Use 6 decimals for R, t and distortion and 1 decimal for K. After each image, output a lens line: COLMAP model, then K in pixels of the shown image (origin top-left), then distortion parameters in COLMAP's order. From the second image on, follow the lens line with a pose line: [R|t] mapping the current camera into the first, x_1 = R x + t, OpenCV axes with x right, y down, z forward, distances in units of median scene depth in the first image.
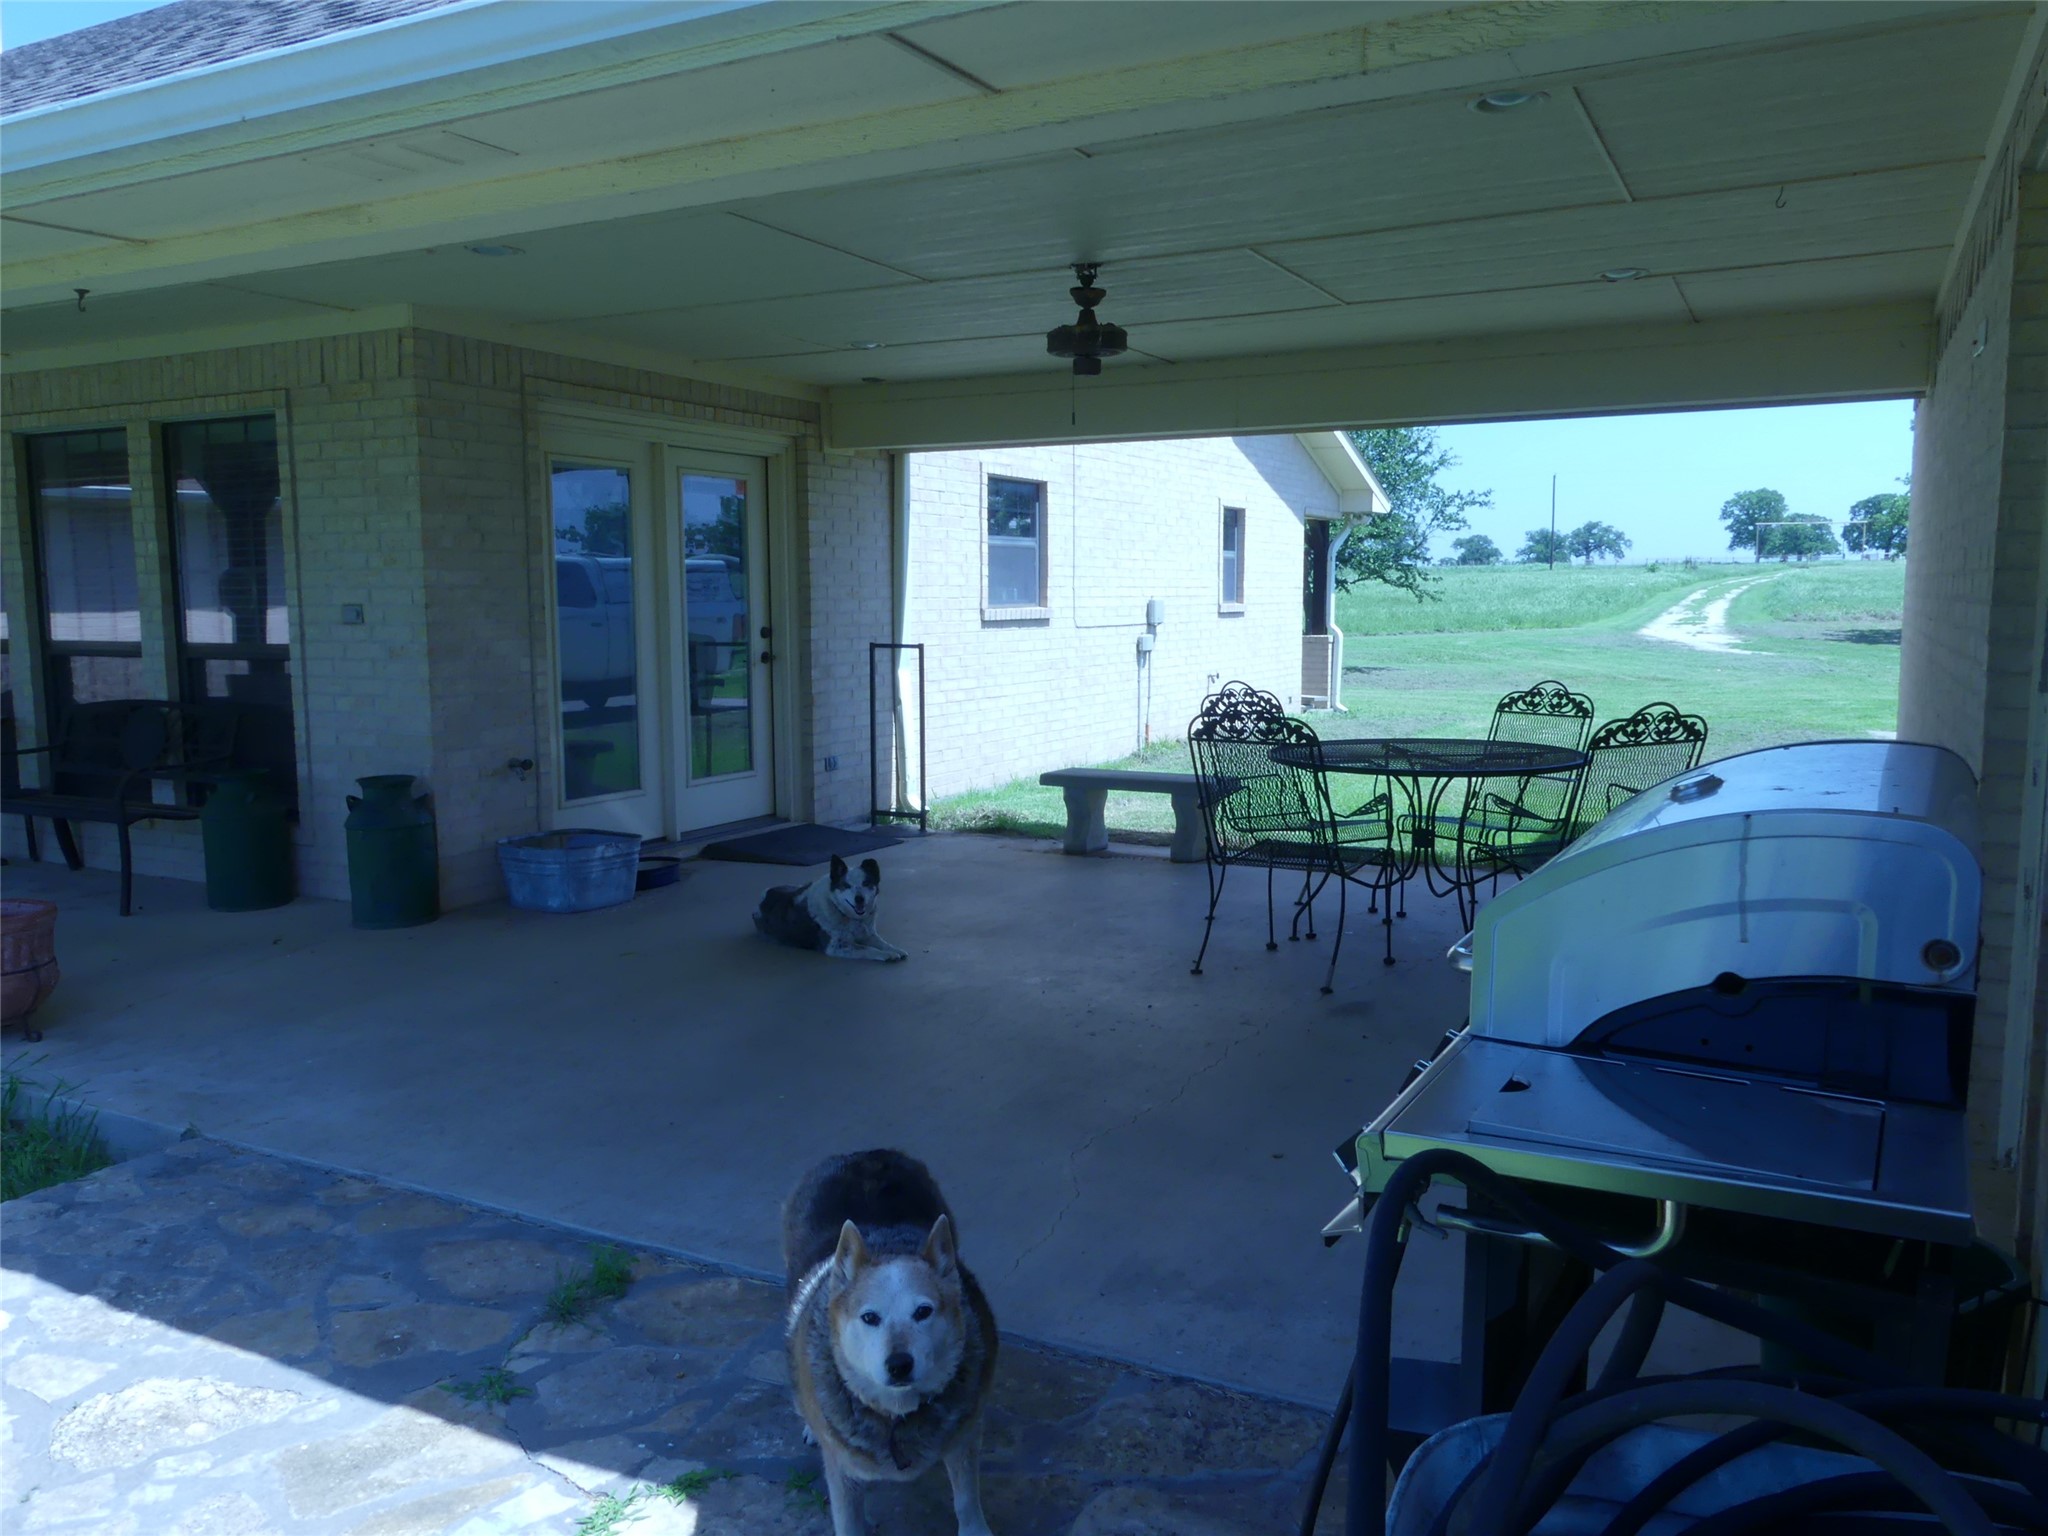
lens RADIAL K [[1555.8, 0, 1023.4], [0, 1555.8, 768.7], [0, 0, 1]] dist [-0.018612, 0.013889]
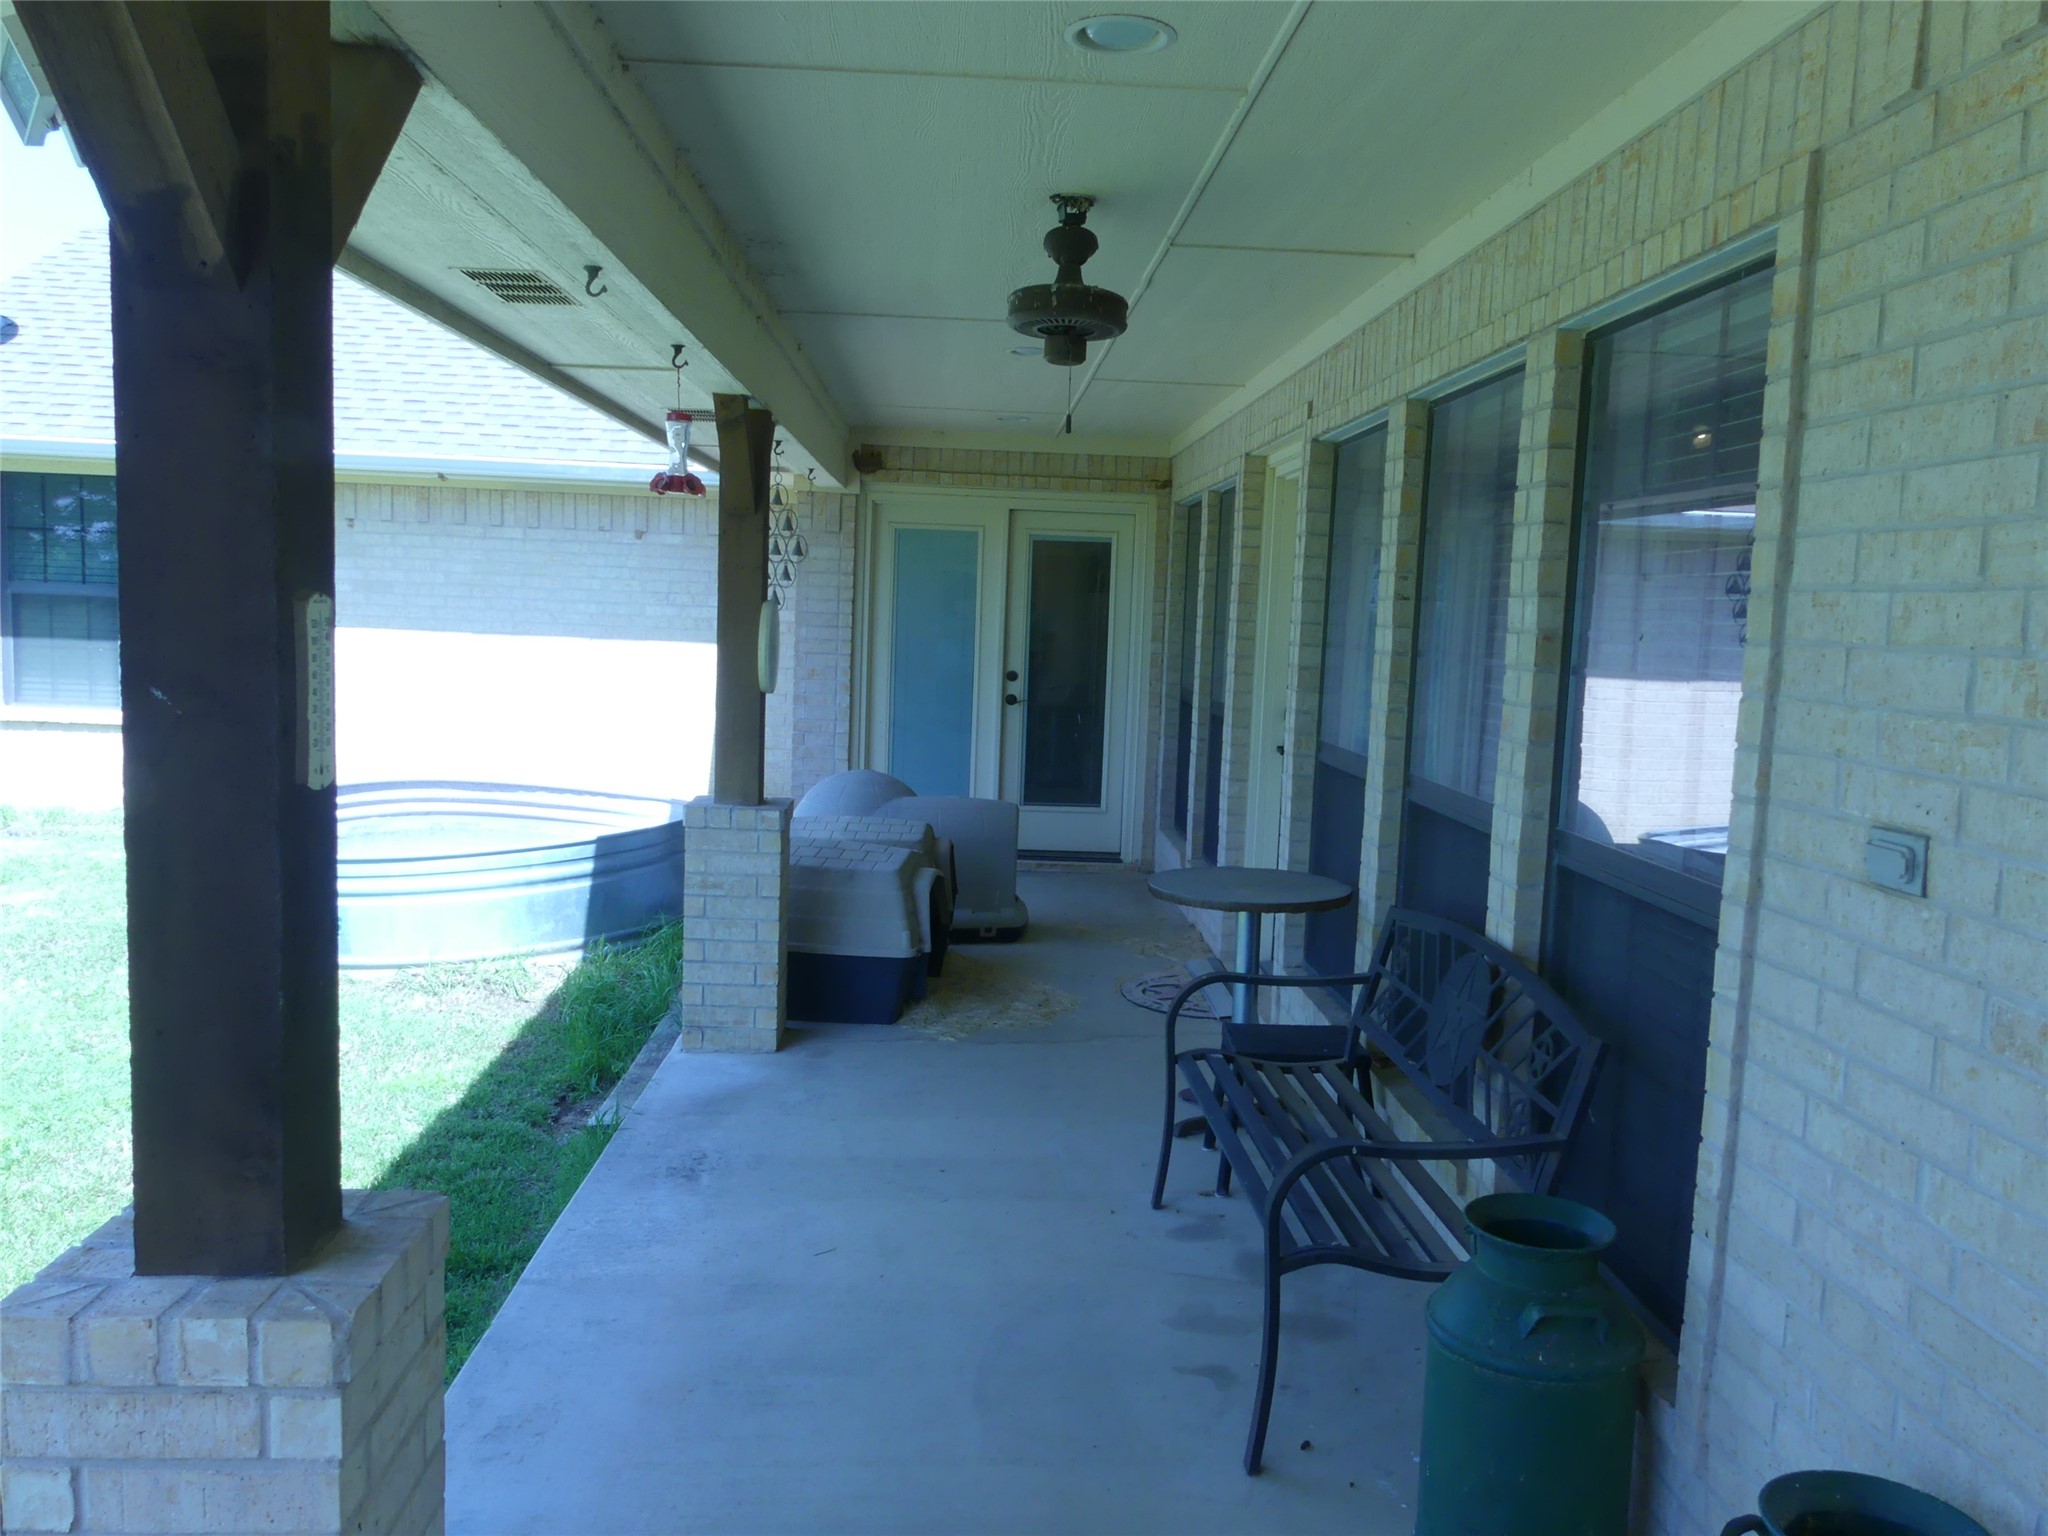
lens RADIAL K [[1555.8, 0, 1023.1], [0, 1555.8, 768.7], [0, 0, 1]] dist [-0.018612, 0.013889]
pose [[0.501756, 0.112906, -0.857609, -0.263061], [-0.143255, 0.988600, 0.046339, -0.106255], [0.853065, 0.099606, 0.512210, 0.700501]]
